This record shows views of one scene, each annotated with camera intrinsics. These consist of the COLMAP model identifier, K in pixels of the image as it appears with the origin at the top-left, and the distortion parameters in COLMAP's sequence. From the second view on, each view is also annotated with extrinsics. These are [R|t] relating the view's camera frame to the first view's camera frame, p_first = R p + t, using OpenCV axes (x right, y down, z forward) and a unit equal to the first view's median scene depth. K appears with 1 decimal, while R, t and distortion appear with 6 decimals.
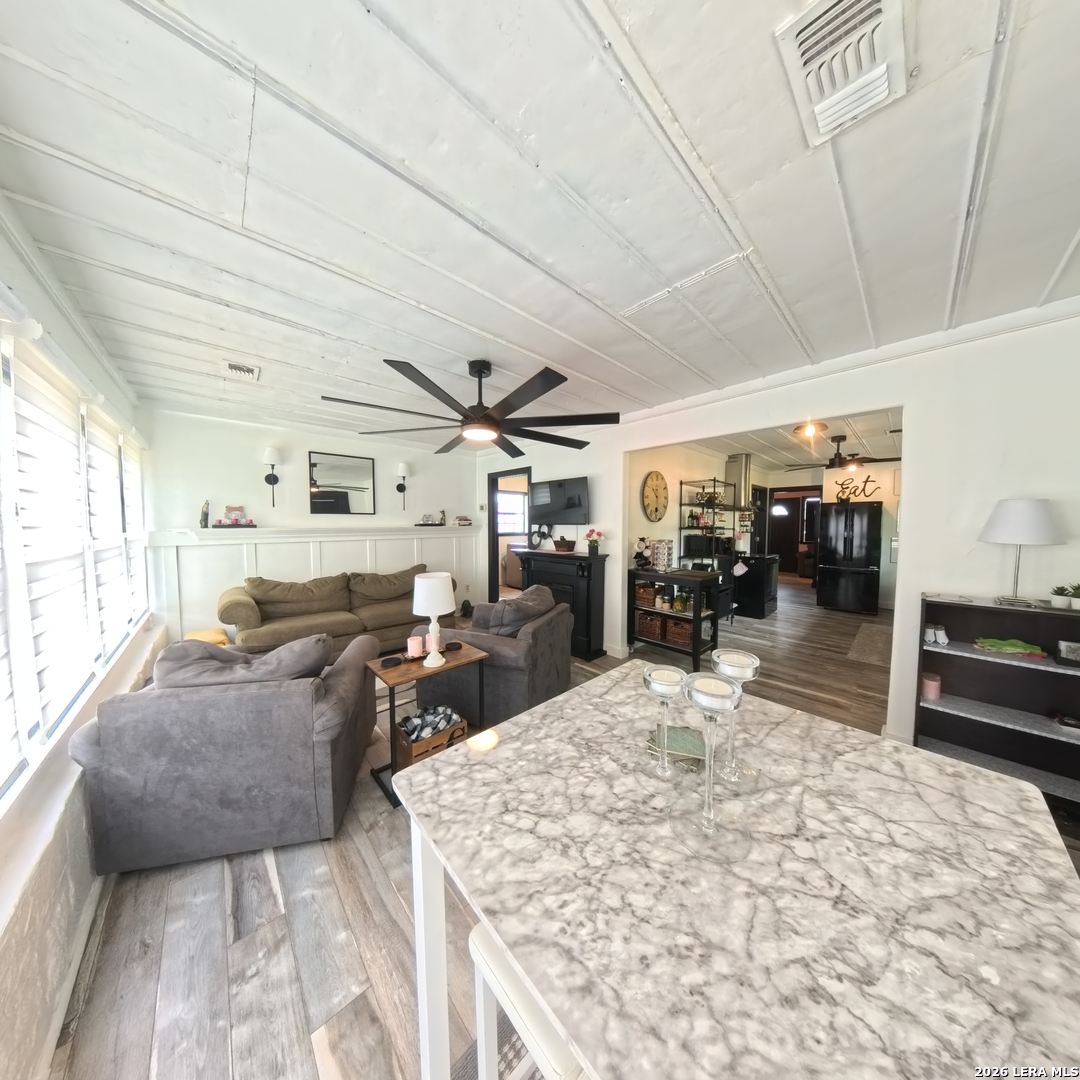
lens RADIAL K [[352.1, 0, 540.0], [0, 352.1, 540.0], [0, 0, 1]] dist [-0.021401, 0.000233]
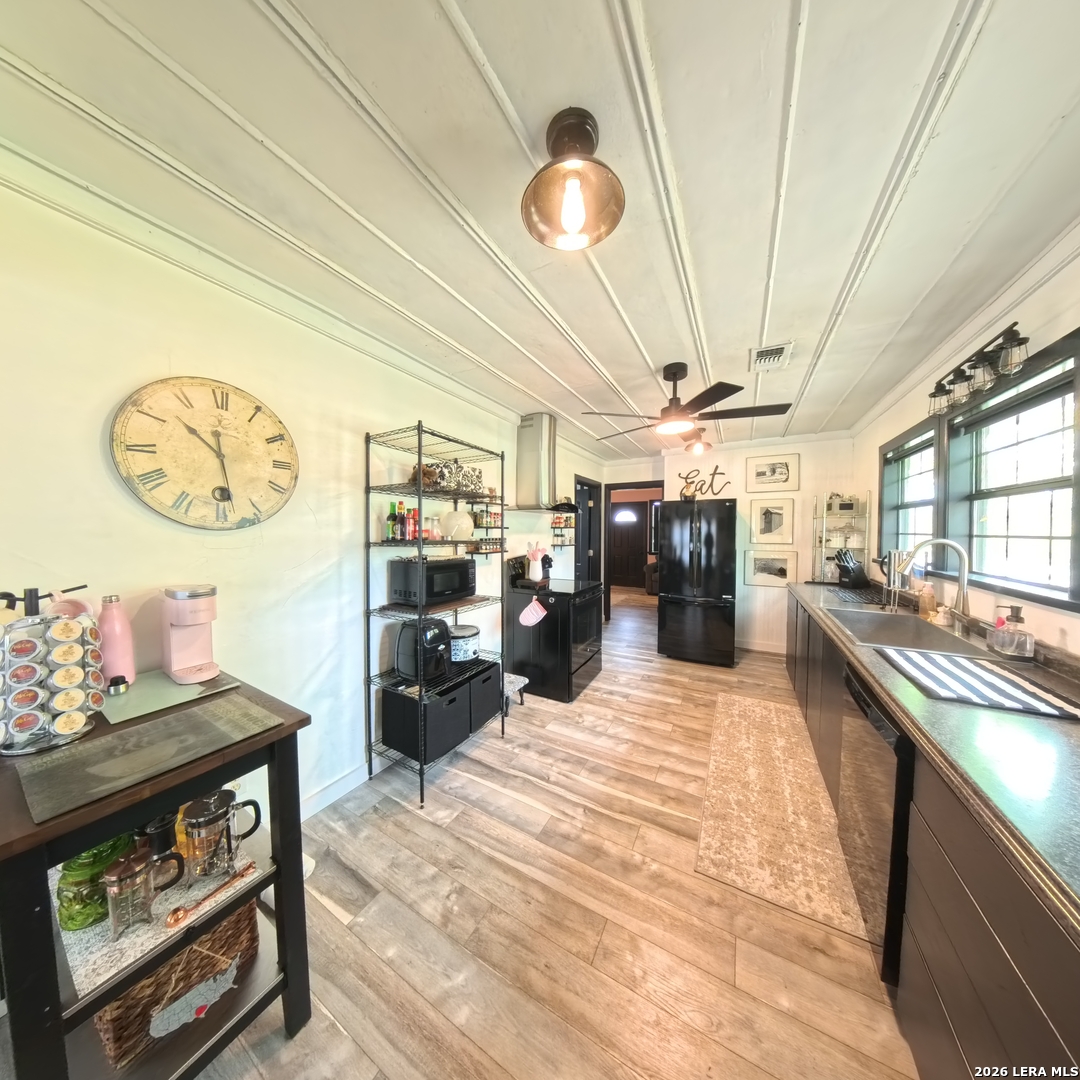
lens RADIAL K [[352.1, 0, 540.0], [0, 352.1, 540.0], [0, 0, 1]] dist [-0.021401, 0.000233]
pose [[0.951972, -0.008440, 0.306069, 0.403496], [0.014856, 0.999716, -0.018639, -0.023430], [-0.305825, 0.022291, 0.951827, 0.452023]]
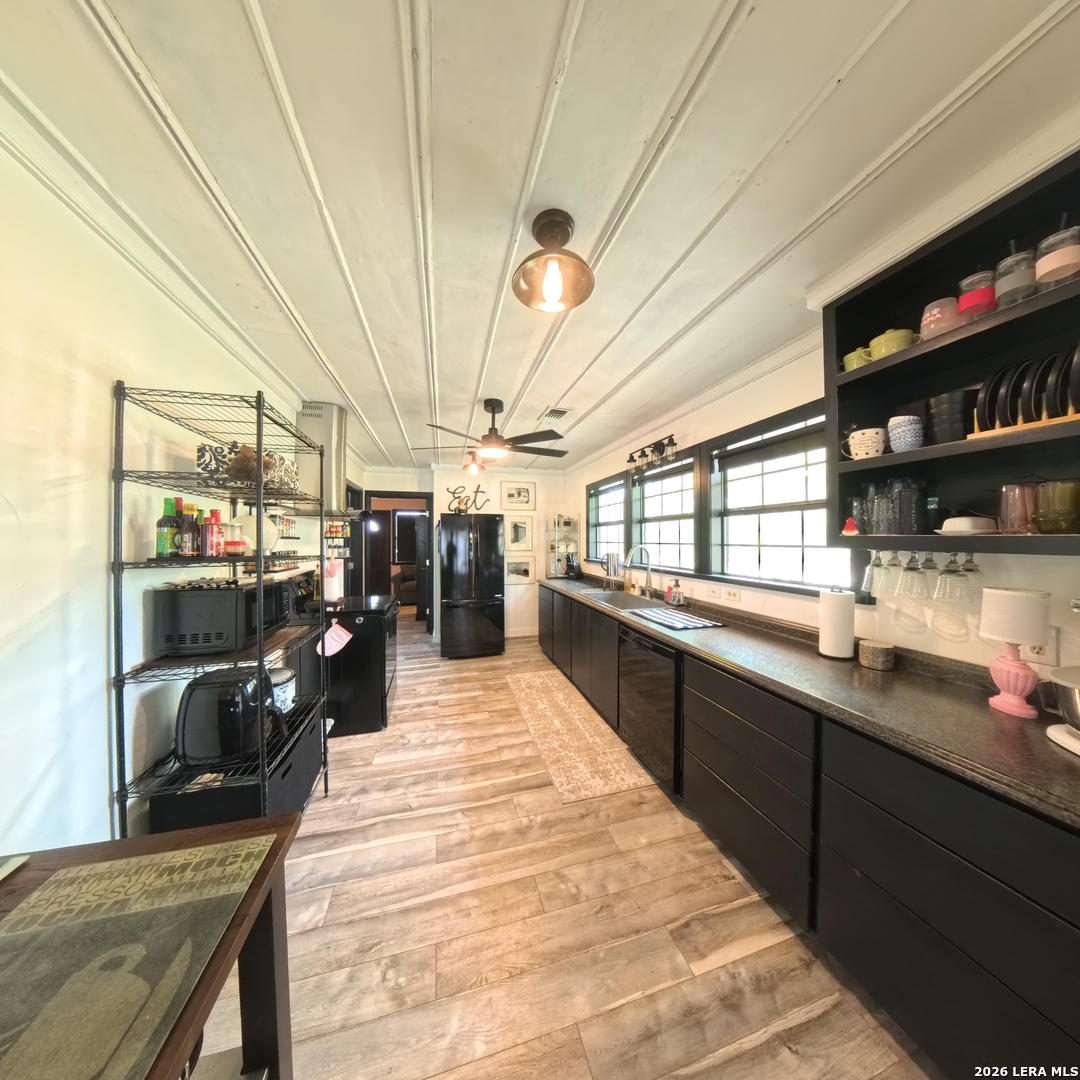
lens RADIAL K [[352.1, 0, 540.0], [0, 352.1, 540.0], [0, 0, 1]] dist [-0.021401, 0.000233]
pose [[0.456031, -0.001474, 0.889962, 0.274790], [0.044531, 0.998784, -0.021164, -0.028380], [-0.888849, 0.049282, 0.455542, 0.524281]]
